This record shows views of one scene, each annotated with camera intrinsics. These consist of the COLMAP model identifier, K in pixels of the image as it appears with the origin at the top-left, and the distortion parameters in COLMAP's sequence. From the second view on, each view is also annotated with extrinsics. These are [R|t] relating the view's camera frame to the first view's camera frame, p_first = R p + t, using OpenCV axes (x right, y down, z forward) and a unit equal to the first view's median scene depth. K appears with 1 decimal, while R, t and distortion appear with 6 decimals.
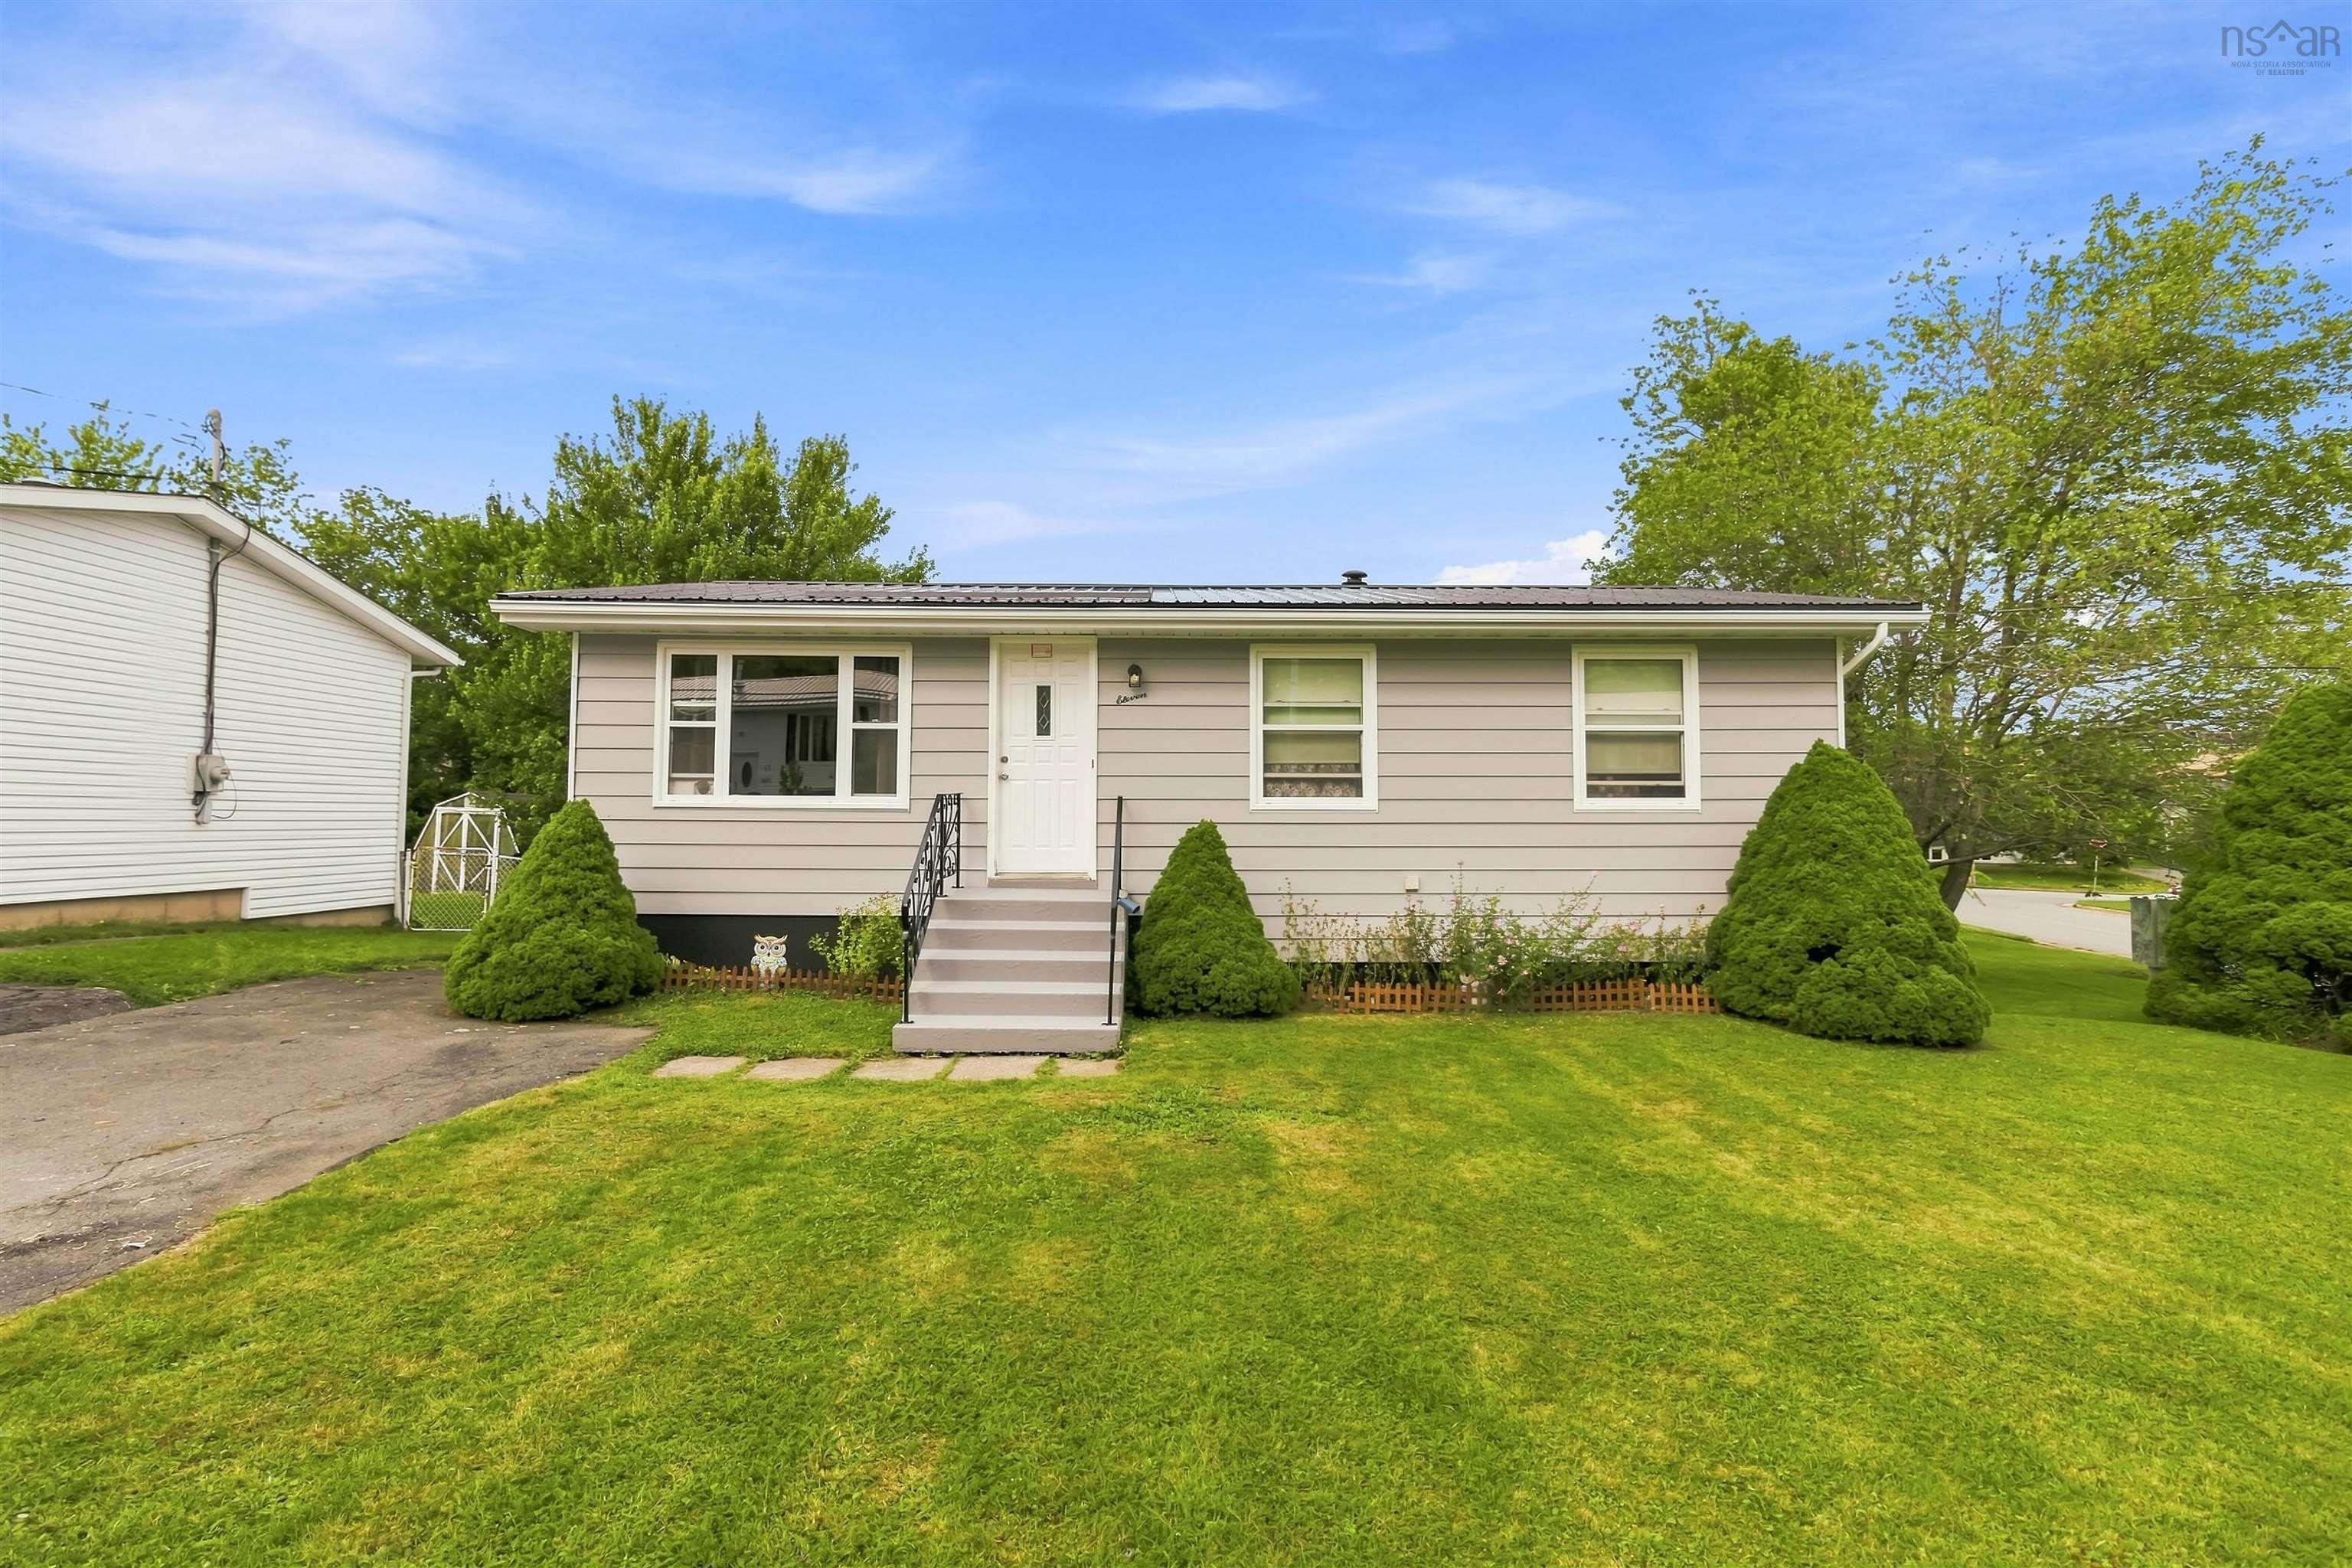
lens RADIAL K [[1081.7, 0, 1176.0], [0, 1081.7, 779.2], [0, 0, 1]] dist [-0.005177, -0.000198]
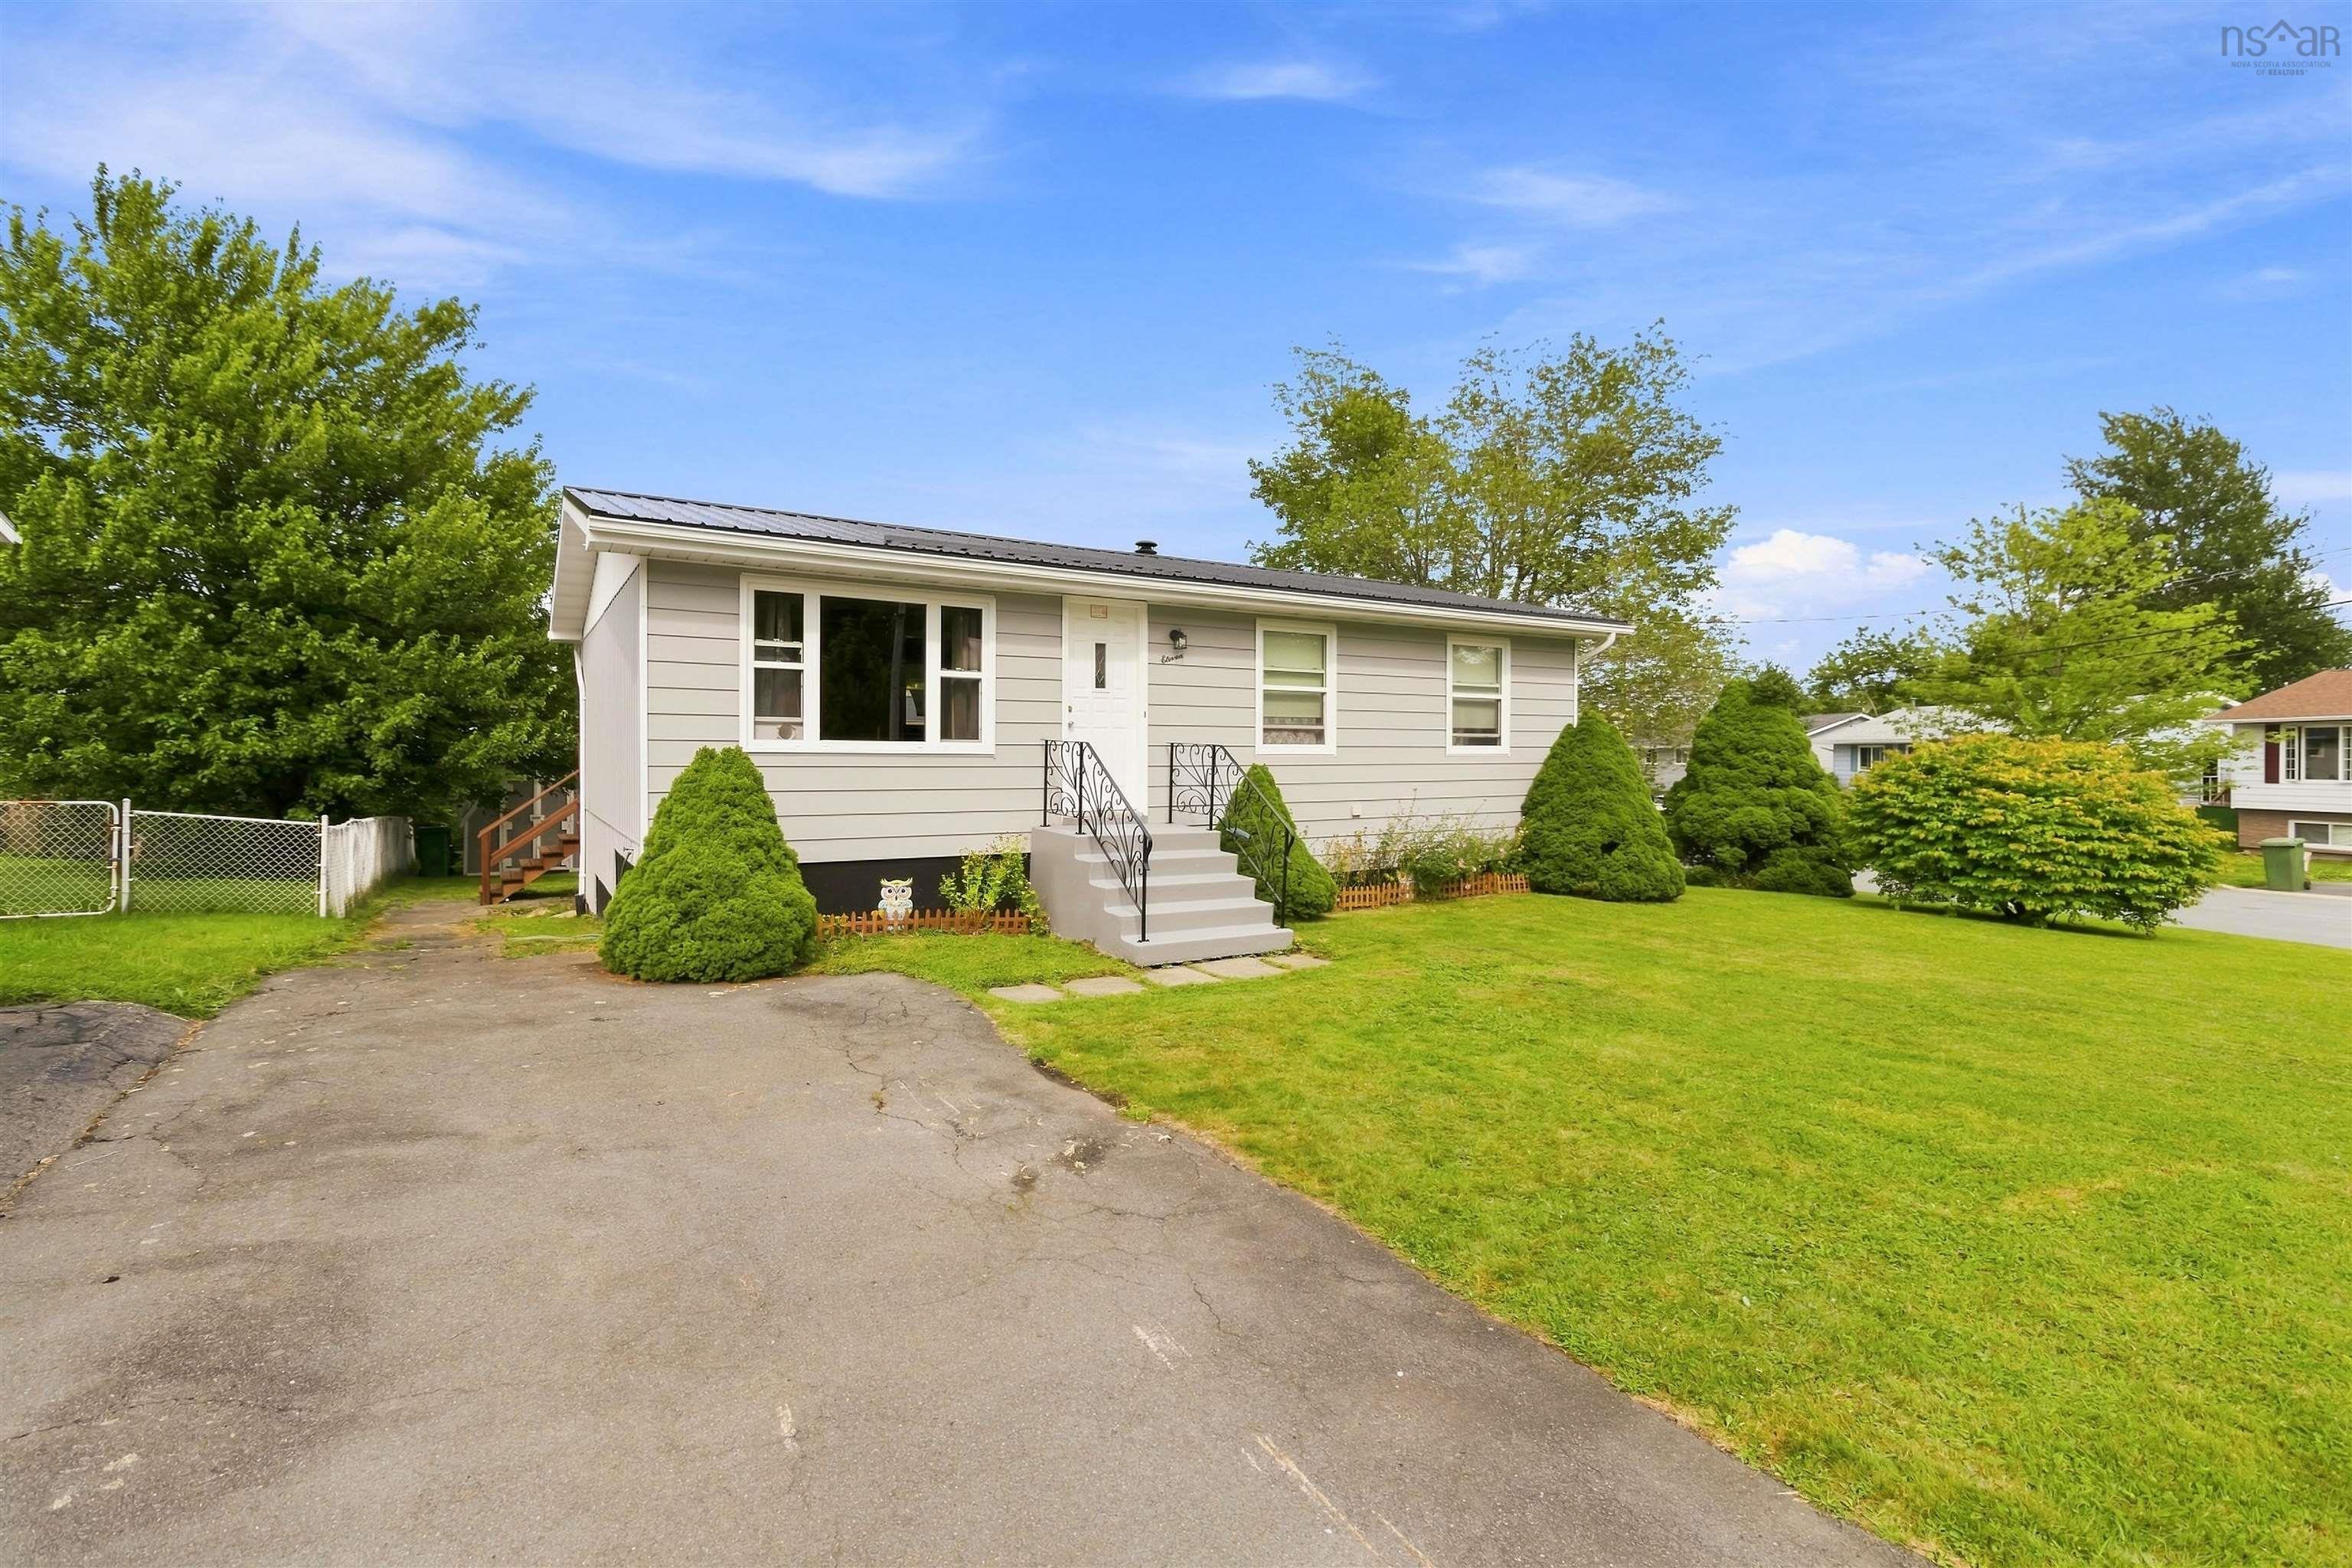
lens RADIAL K [[1081.7, 0, 1174.9], [0, 1081.7, 779.6], [0, 0, 1]] dist [-0.005177, -0.000198]
pose [[0.854494, -0.012950, 0.519300, -0.644980], [-0.019361, 0.998201, 0.056751, -0.011207], [-0.519100, -0.058547, 0.852706, 0.000705]]
